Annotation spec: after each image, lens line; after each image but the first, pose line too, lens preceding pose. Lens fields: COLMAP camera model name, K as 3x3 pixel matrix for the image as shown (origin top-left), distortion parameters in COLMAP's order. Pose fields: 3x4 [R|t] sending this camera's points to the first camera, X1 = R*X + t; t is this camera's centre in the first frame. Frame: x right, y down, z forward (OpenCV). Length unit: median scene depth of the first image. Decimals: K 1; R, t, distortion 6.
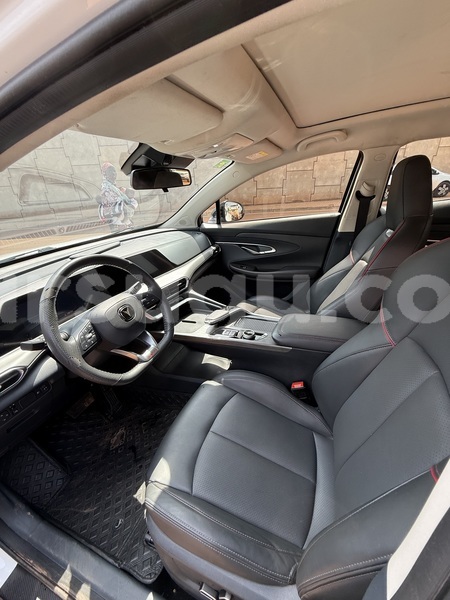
lens RADIAL K [[240.4, 0, 225.0], [0, 240.4, 298.1], [0, 0, 1]] dist [0.001107, -0.000040]
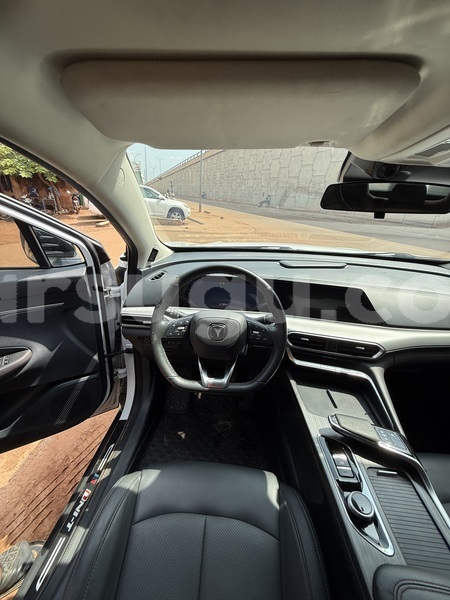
lens RADIAL K [[240.4, 0, 225.0], [0, 240.4, 298.1], [0, 0, 1]] dist [0.001107, -0.000040]
pose [[0.317189, 0.445935, -0.836978, 0.197779], [-0.455001, 0.845900, 0.278257, -0.195214], [0.832085, 0.292566, 0.471211, 0.322898]]
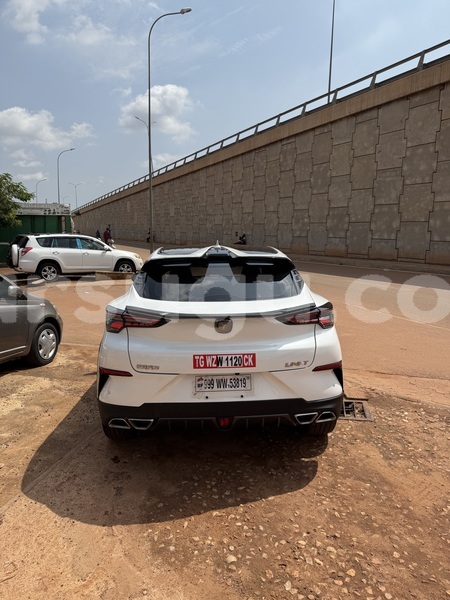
lens RADIAL K [[416.0, 0, 225.0], [0, 416.0, 300.0], [0, 0, 1]] dist [0.009041, -0.003283]
pose [[0.411994, 0.205871, -0.887625, 3.090939], [-0.397236, 0.917278, 0.028370, -0.144957], [0.820039, 0.340908, 0.459692, -0.757236]]
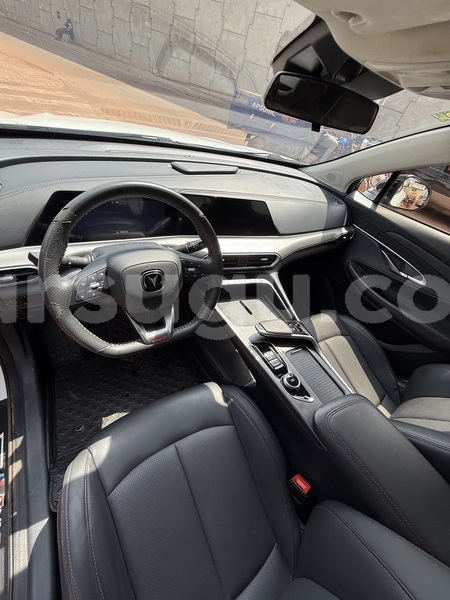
lens RADIAL K [[240.4, 0, 225.0], [0, 240.4, 298.1], [0, 0, 1]] dist [0.001107, -0.000040]
pose [[0.755449, 0.595944, -0.272301, -0.003340], [-0.506906, 0.794917, 0.333397, -0.153283], [0.415143, -0.113833, 0.902606, 0.248769]]
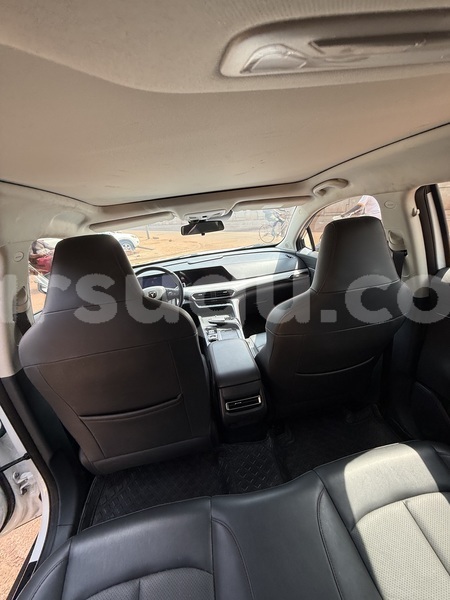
lens RADIAL K [[236.3, 0, 225.0], [0, 236.3, 300.0], [0, 0, 1]] dist [-0.001547, -0.000308]
pose [[0.518355, 0.305124, -0.798879, 0.972064], [-0.277215, 0.943689, 0.180561, -0.275389], [0.808987, 0.127866, 0.573751, 0.191197]]
